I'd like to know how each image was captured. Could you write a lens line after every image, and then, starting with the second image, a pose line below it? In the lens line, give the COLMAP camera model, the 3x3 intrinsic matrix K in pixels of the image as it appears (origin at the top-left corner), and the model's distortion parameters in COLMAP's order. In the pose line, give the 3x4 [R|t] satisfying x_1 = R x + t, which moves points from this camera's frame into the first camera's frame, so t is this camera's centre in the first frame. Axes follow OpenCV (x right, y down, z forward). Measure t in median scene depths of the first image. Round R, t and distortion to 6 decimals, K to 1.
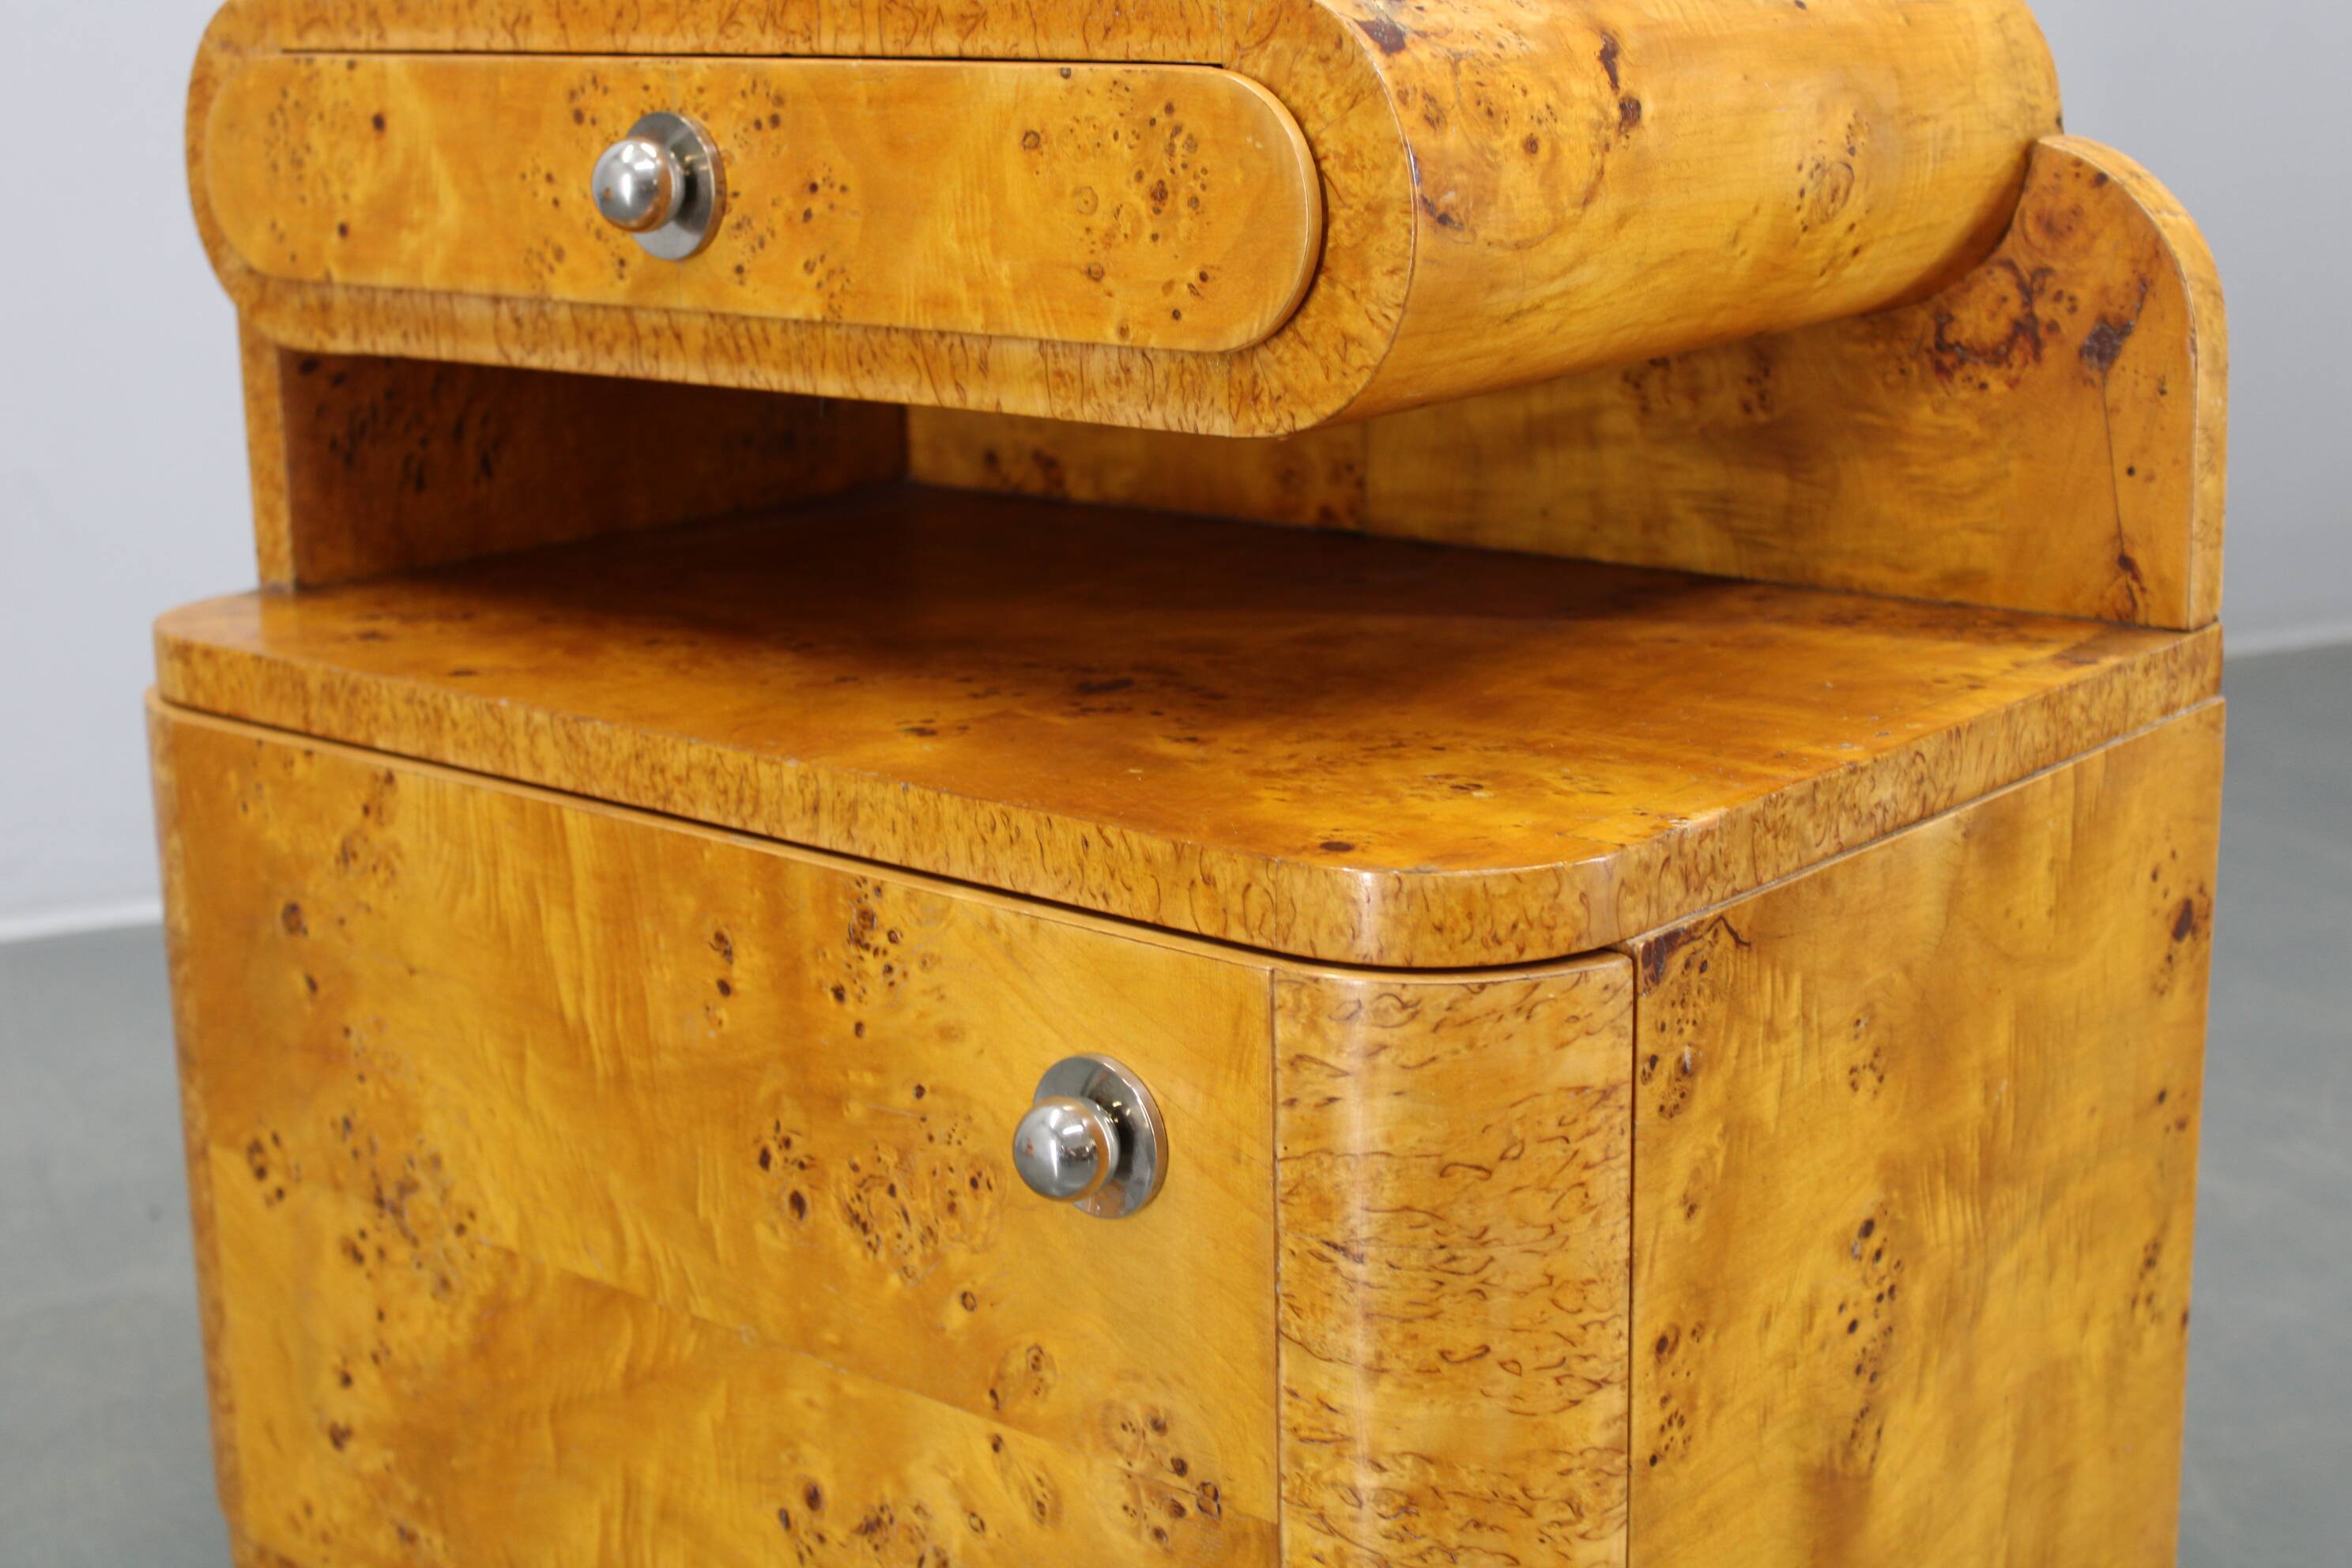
lens RADIAL K [[3413.4, 0, 1176.0], [0, 3413.4, 784.0], [0, 0, 1]] dist [-0.049957, -0.020957]
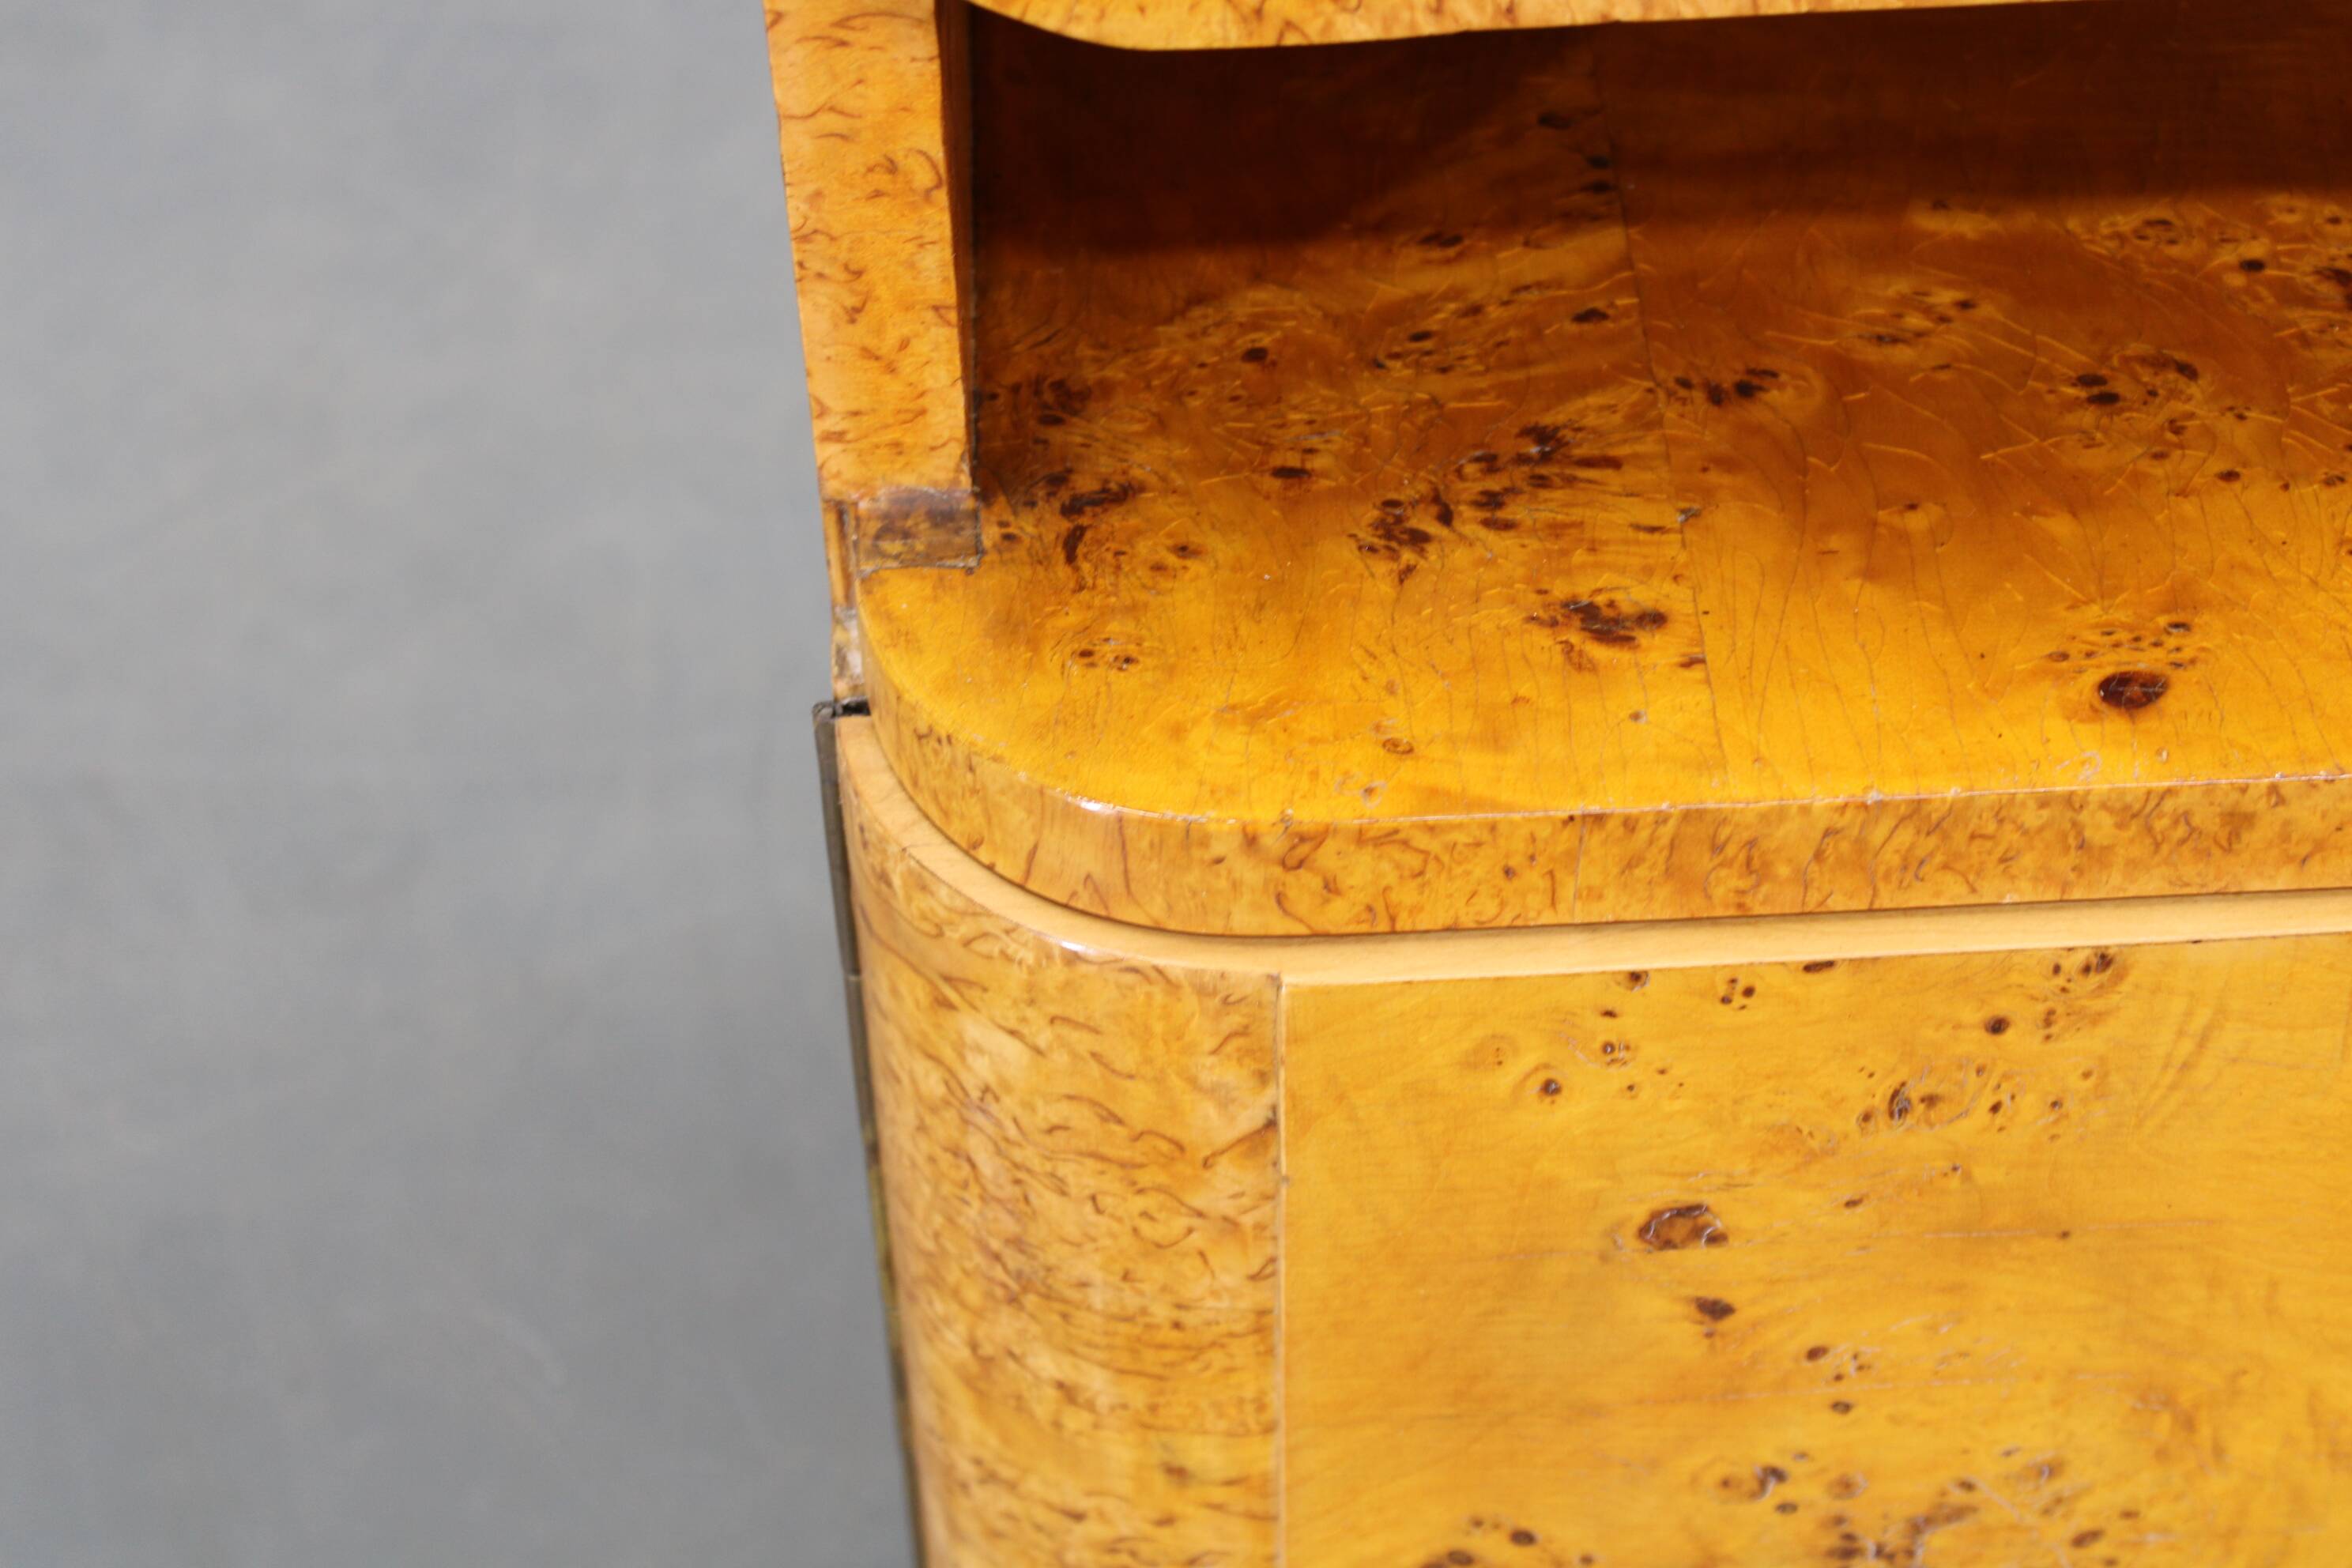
lens RADIAL K [[3933.5, 0, 1176.0], [0, 3933.5, 784.0], [0, 0, 1]] dist [0.013262, -0.055377]
pose [[0.732691, -0.473335, 0.488997, -0.622507], [0.172046, 0.824006, 0.539828, -0.362122], [-0.658456, -0.311397, 0.685177, 0.779721]]
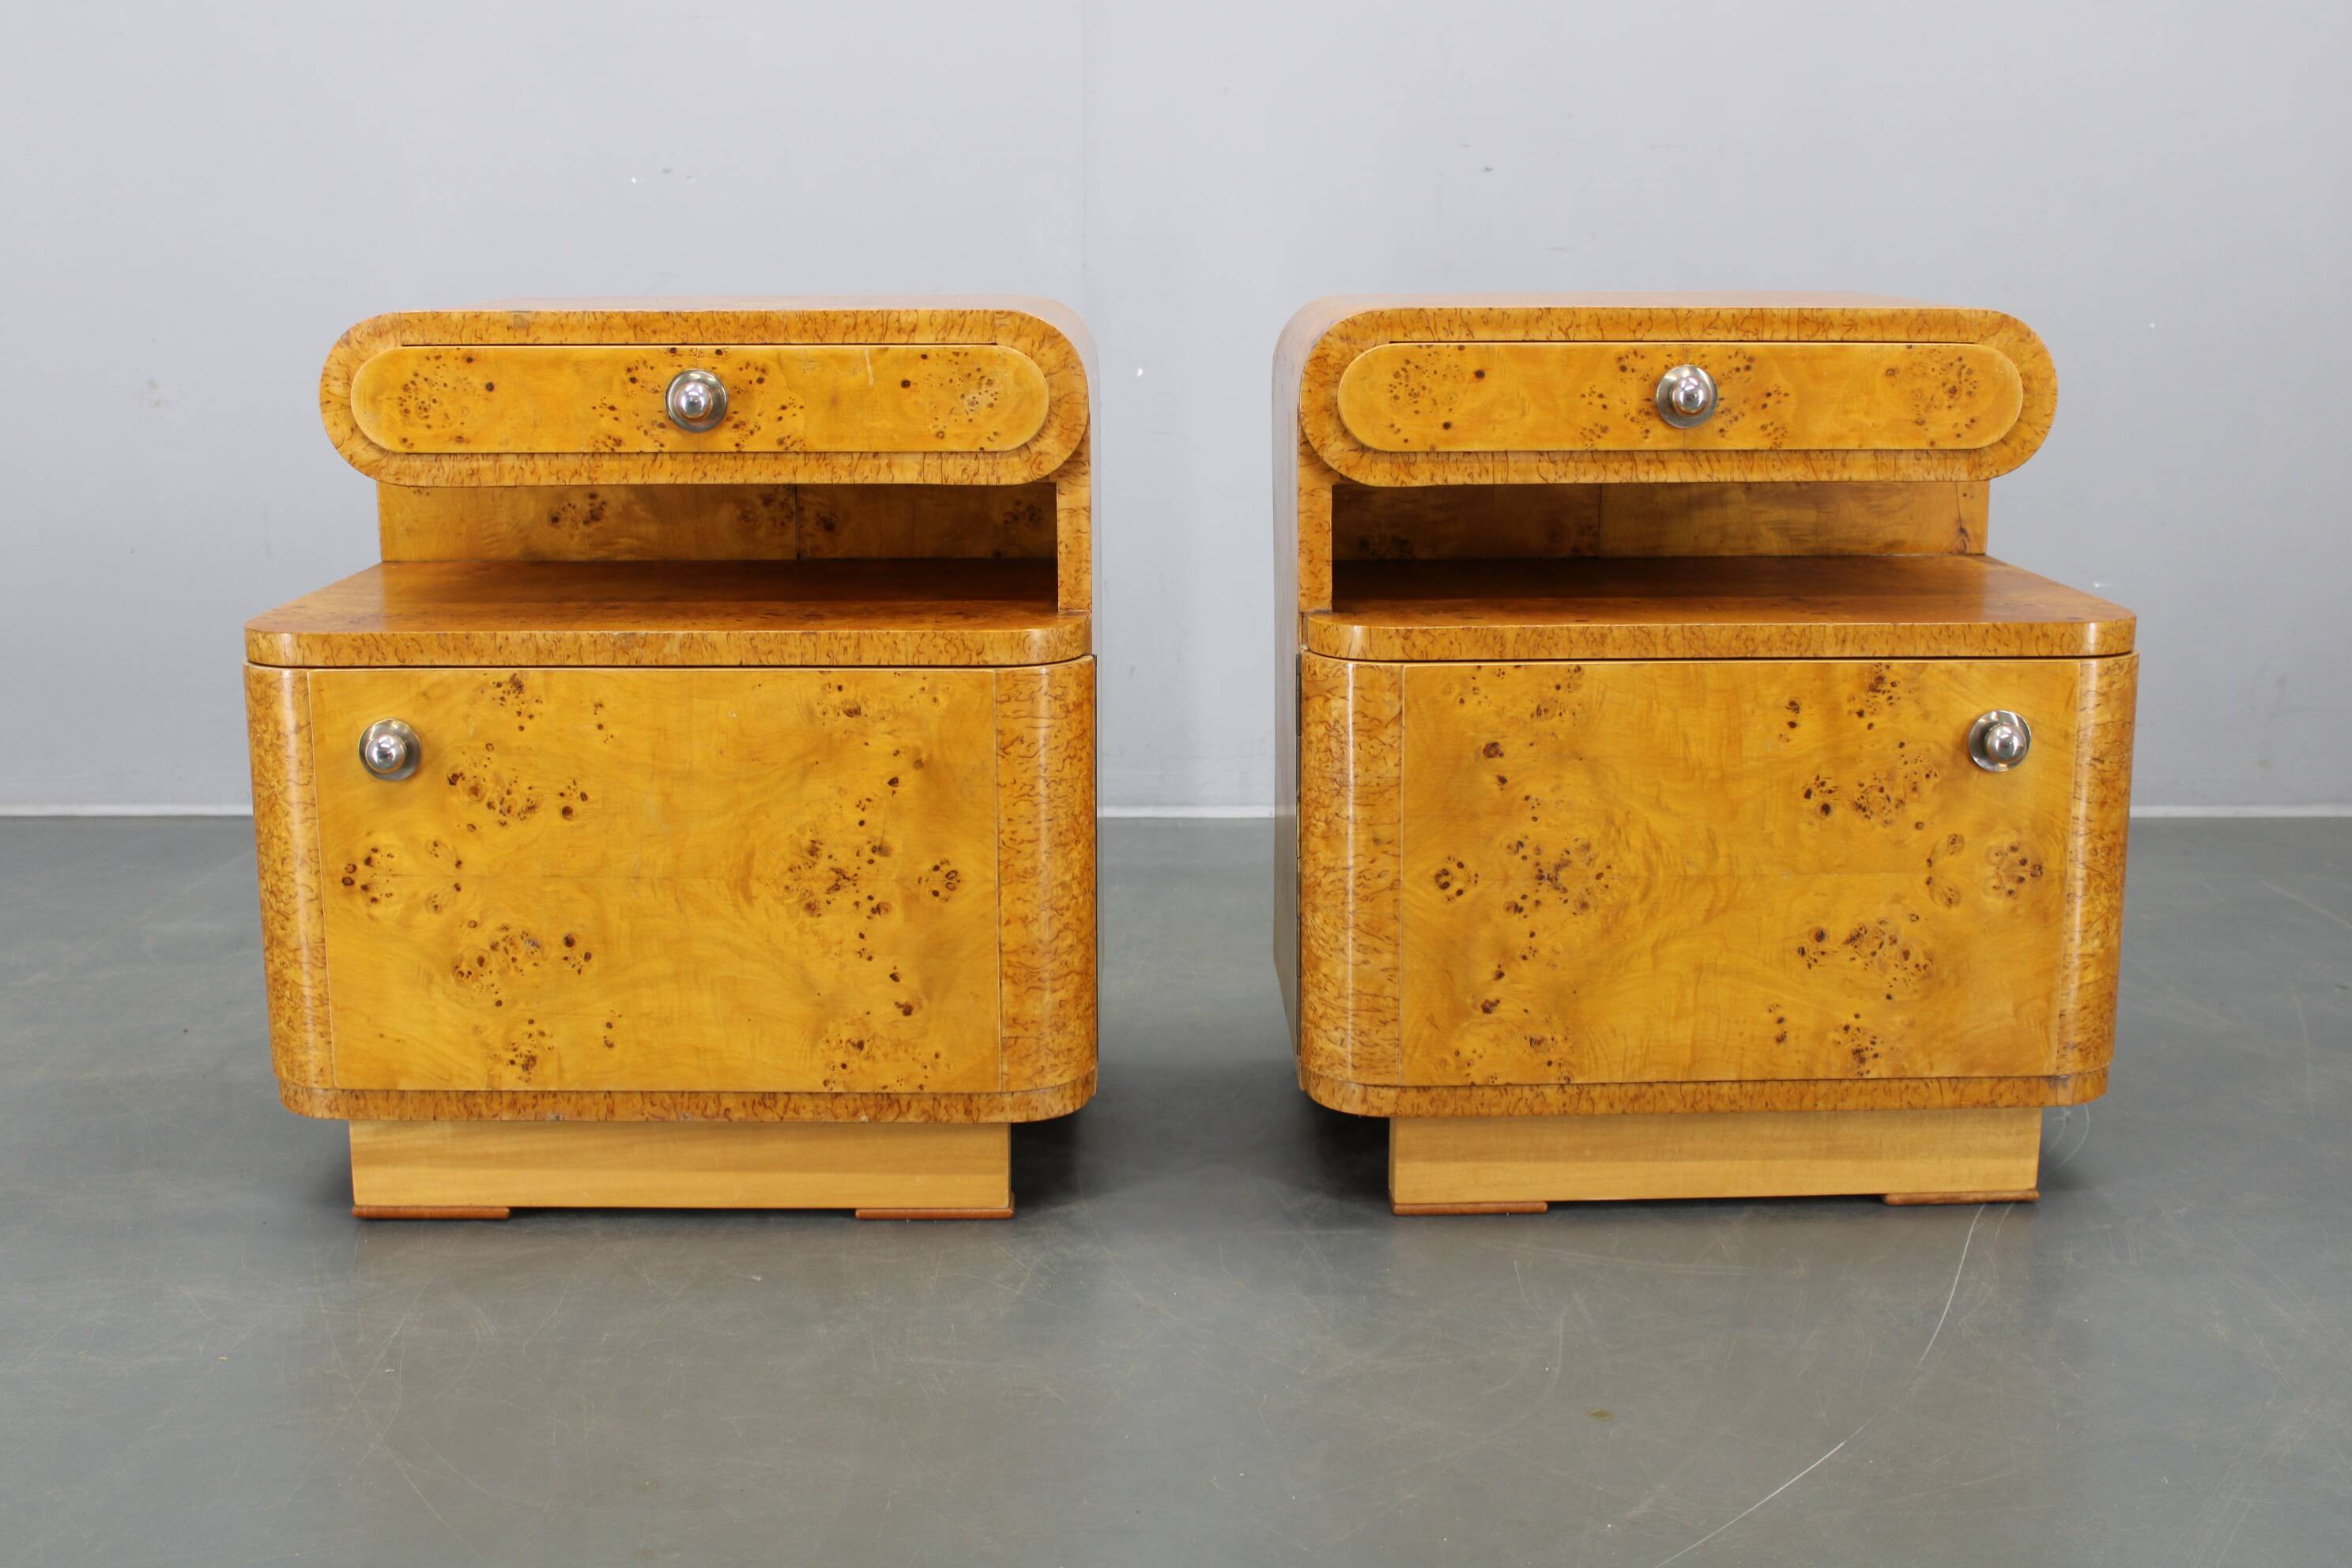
lens RADIAL K [[2669.9, 0, 1176.0], [0, 2669.9, 784.0], [0, 0, 1]] dist [-0.099407, 0.029974]
pose [[0.750737, -0.122069, 0.649225, -1.671891], [0.153549, 0.988107, 0.008229, 0.018888], [-0.642508, 0.093510, 0.760552, -0.141067]]
